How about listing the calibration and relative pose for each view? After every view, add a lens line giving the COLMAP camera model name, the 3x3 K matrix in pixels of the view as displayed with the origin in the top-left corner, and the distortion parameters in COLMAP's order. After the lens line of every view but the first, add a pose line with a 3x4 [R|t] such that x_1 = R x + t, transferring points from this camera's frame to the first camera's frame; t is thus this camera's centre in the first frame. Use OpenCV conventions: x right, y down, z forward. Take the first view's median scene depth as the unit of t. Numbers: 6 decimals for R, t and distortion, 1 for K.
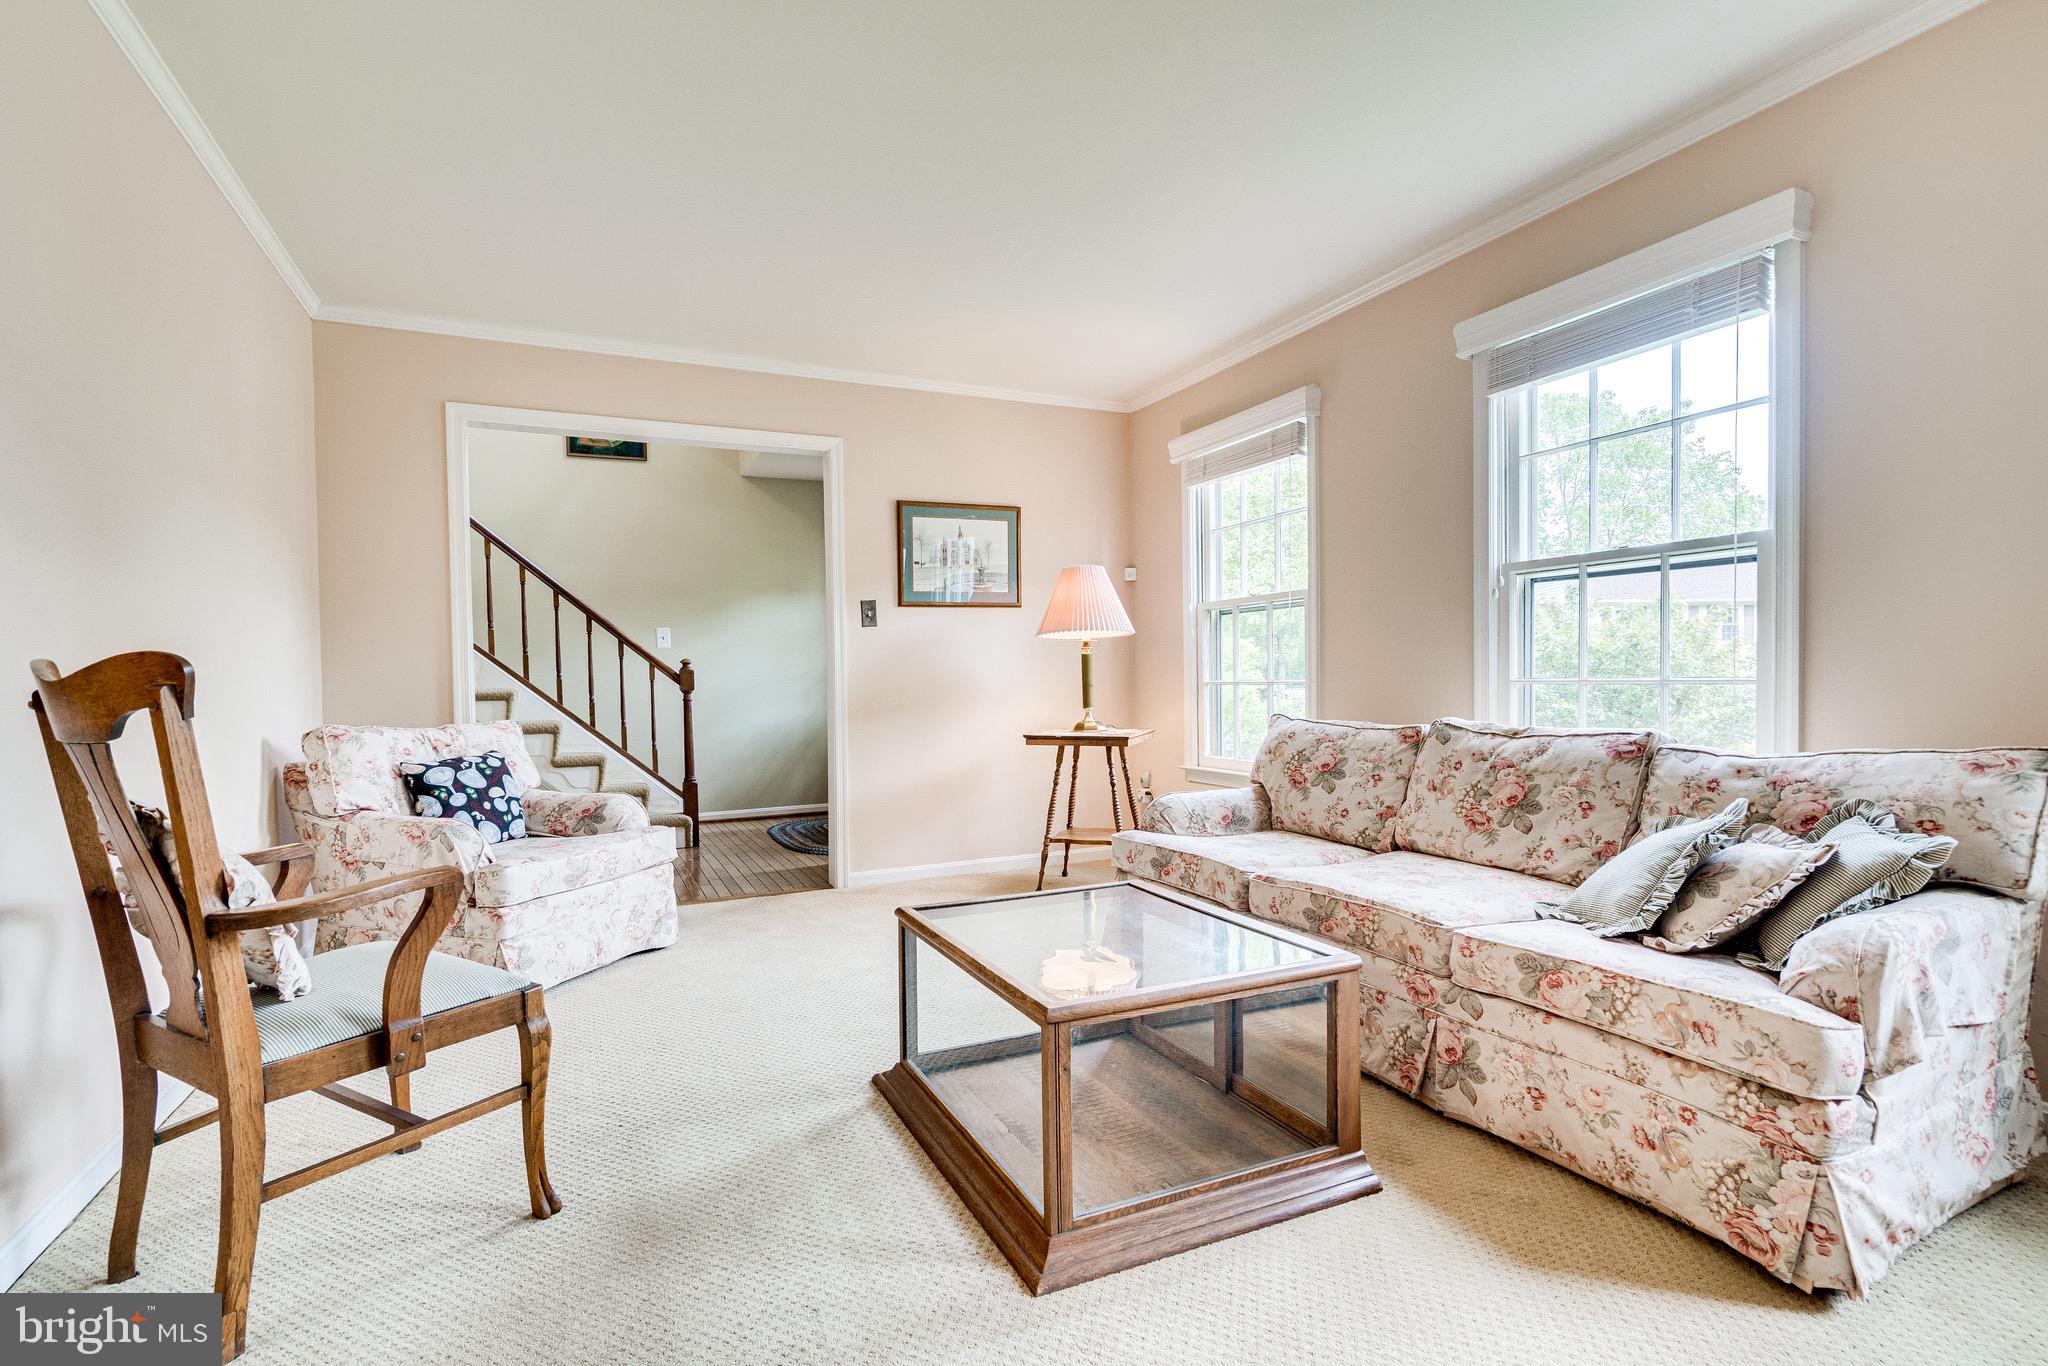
lens RADIAL K [[953.9, 0, 991.3], [0, 953.9, 697.4], [0, 0, 1]] dist [-0.000828, 0.005595]
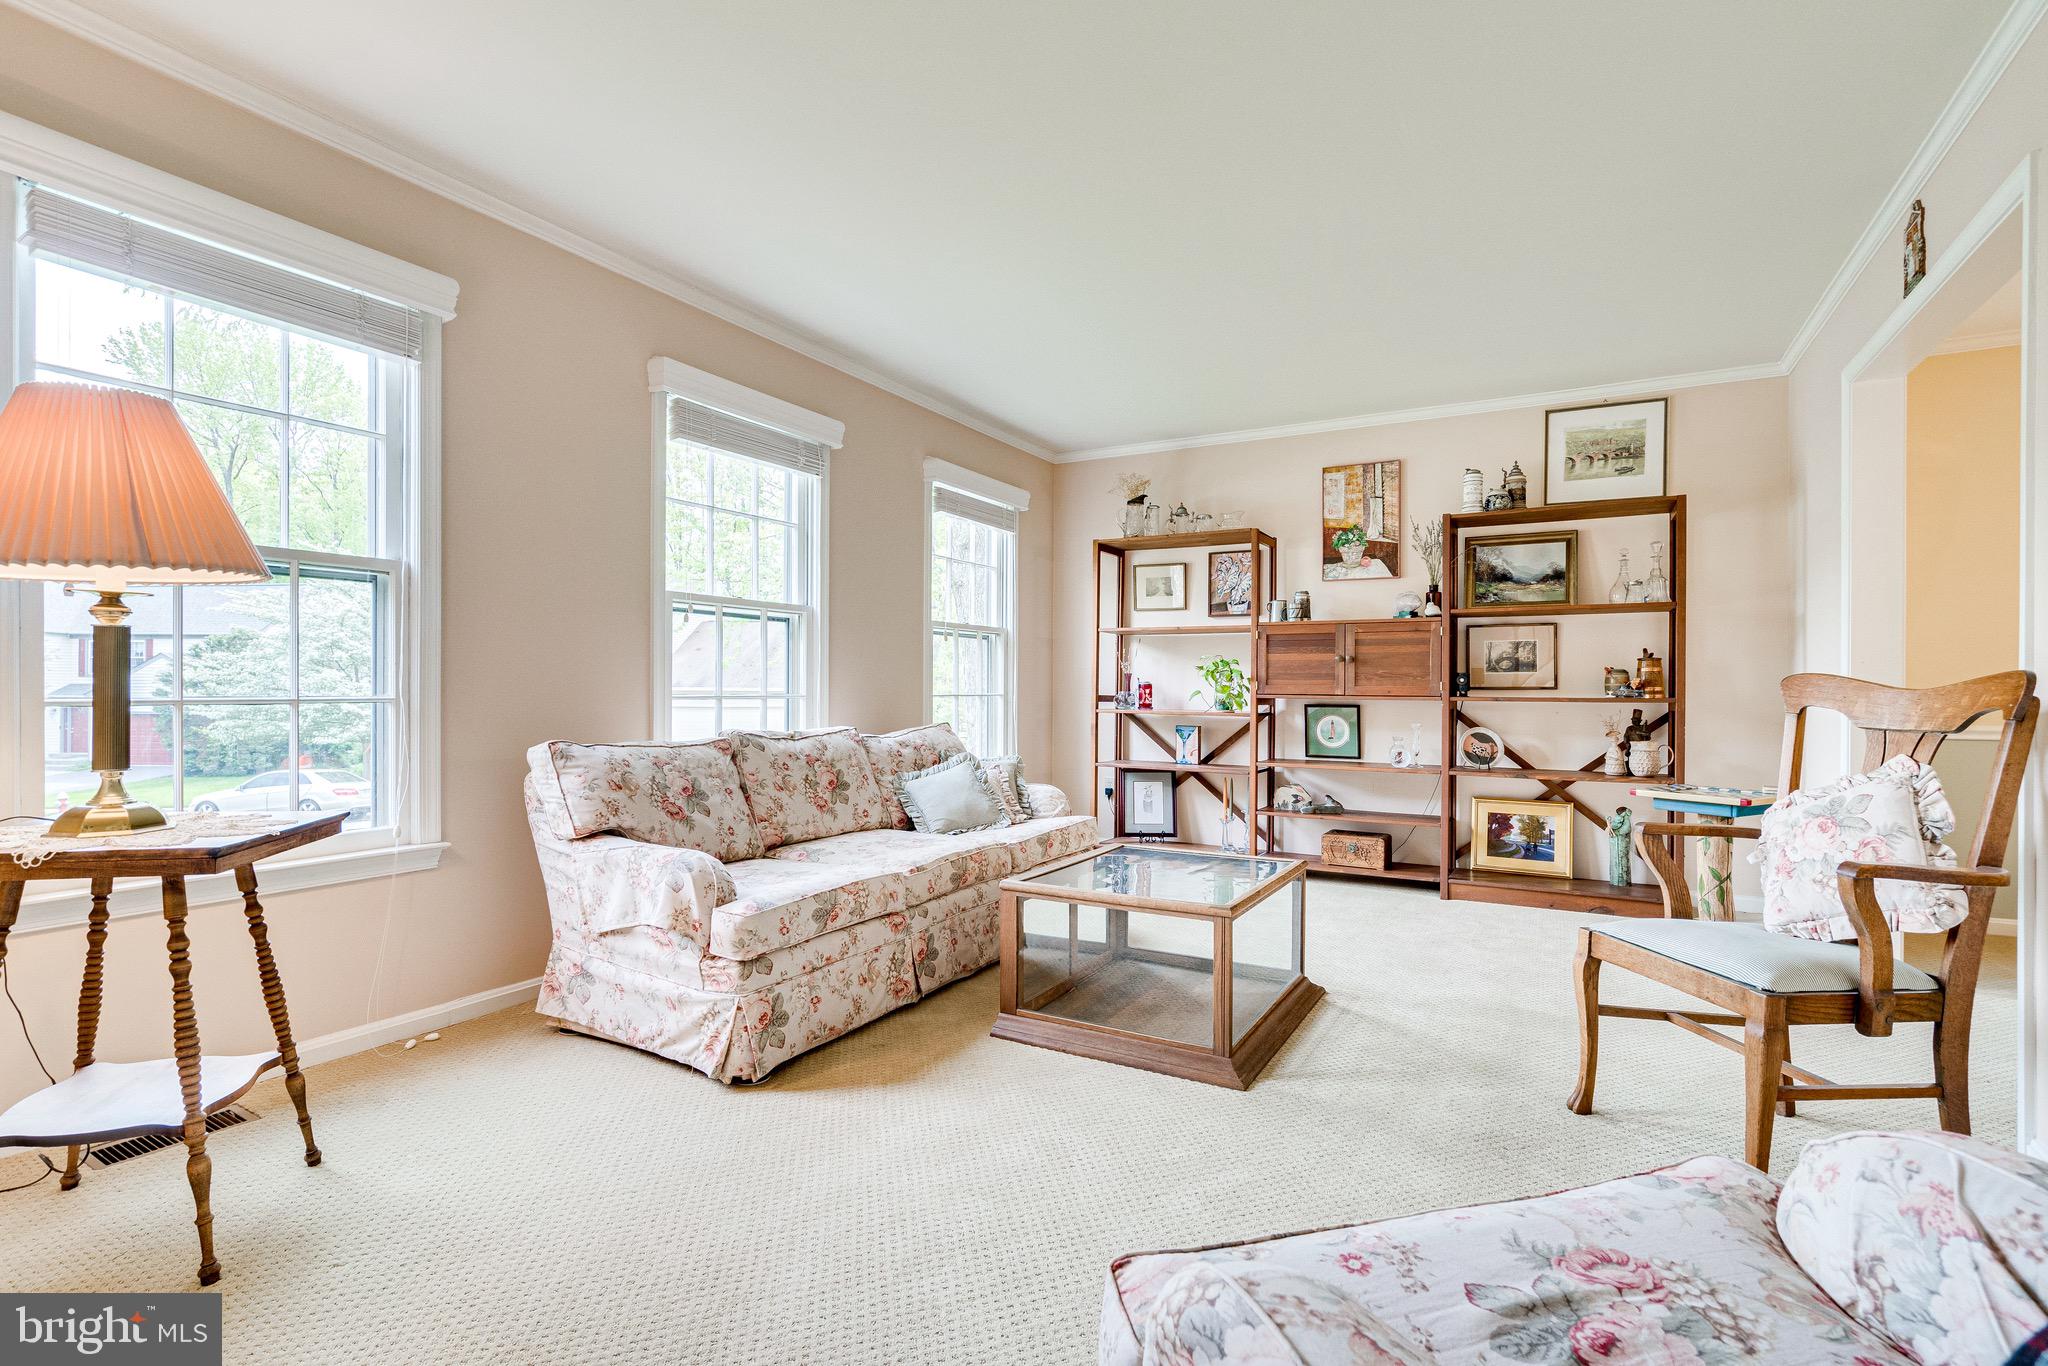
lens RADIAL K [[953.9, 0, 1049.9], [0, 953.9, 697.3], [0, 0, 1]] dist [-0.000828, 0.005595]
pose [[-0.609384, 0.002645, 0.792871, -0.647301], [0.018419, 0.999772, 0.010821, -0.021755], [-0.792662, 0.021199, -0.609293, 1.426498]]
